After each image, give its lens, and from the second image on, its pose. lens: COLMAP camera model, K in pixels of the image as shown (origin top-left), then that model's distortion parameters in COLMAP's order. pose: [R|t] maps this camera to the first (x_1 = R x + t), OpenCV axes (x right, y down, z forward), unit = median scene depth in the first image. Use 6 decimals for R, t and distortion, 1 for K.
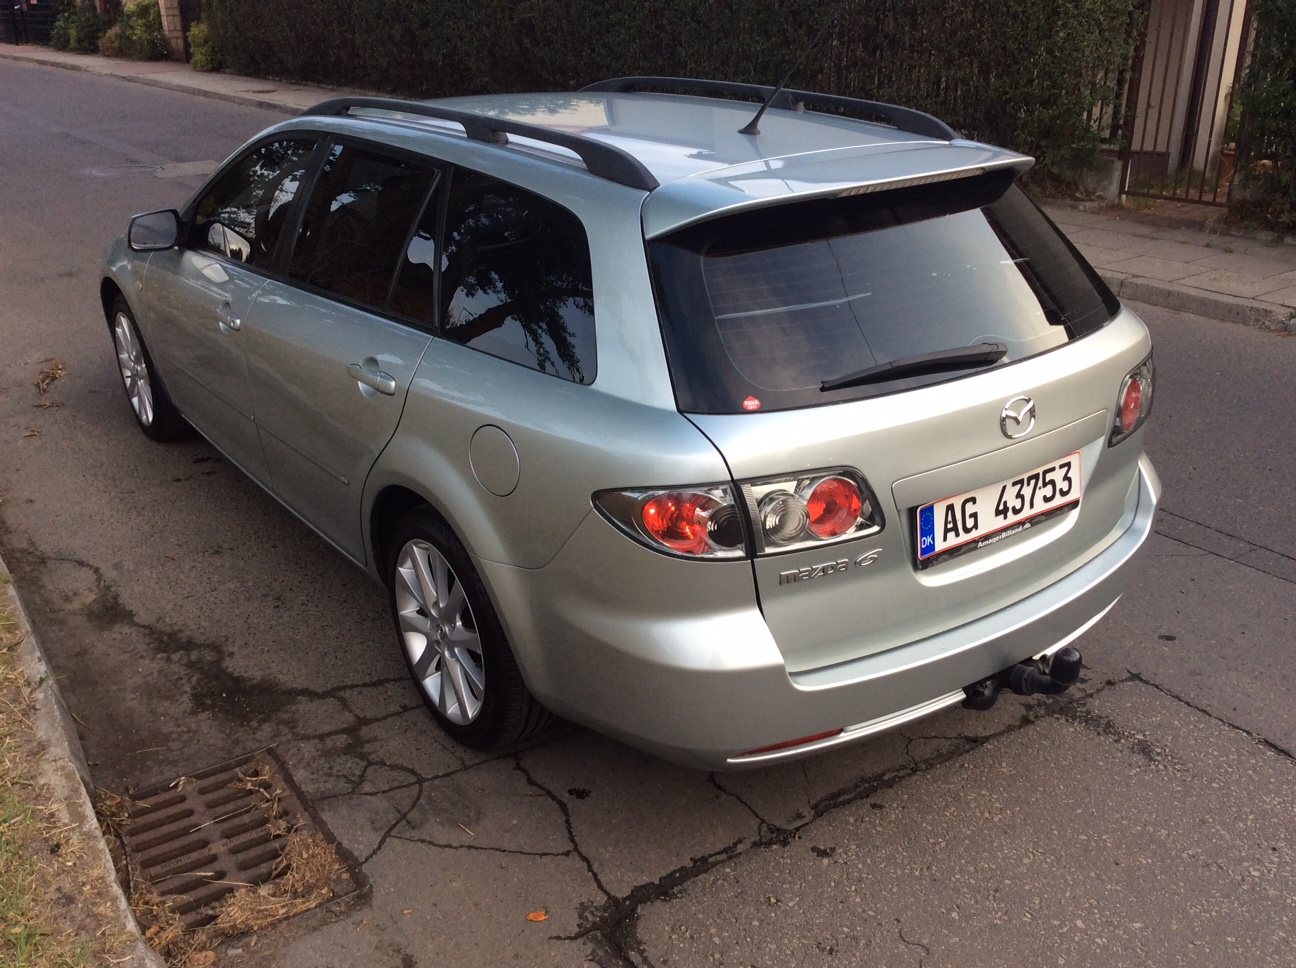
lens RADIAL K [[1180.8, 0, 648.0], [0, 1180.8, 484.0], [0, 0, 1]] dist [0.087313, -0.136283]
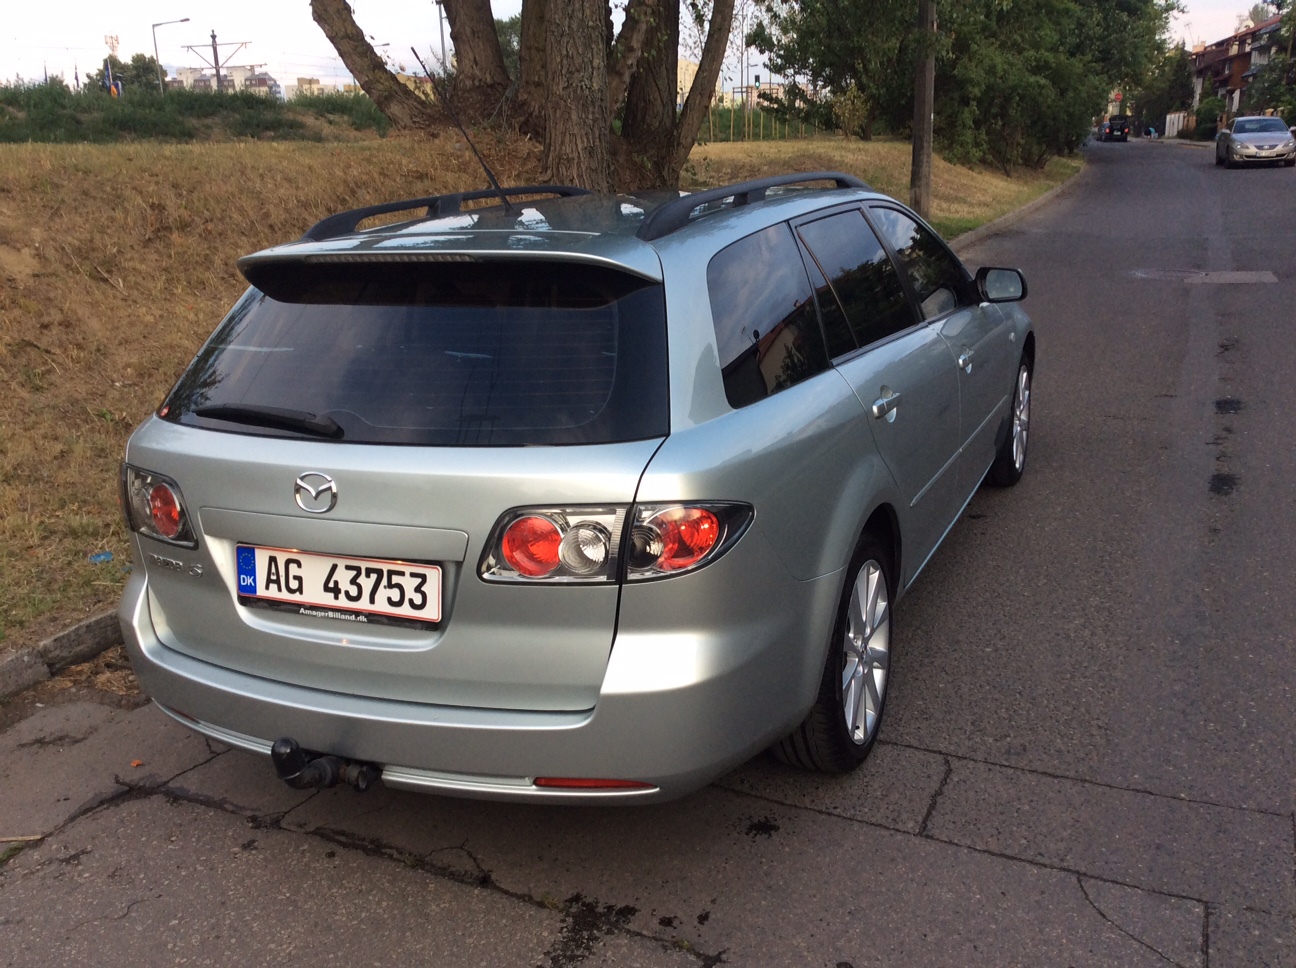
lens RADIAL K [[1175.4, 0, 648.0], [0, 1175.4, 484.0], [0, 0, 1]] dist [0.060562, -0.125785]
pose [[0.485493, 0.221282, -0.845772, 1.180617], [-0.291823, 0.952967, 0.081814, -0.207067], [0.824097, 0.207096, 0.527234, 0.659523]]
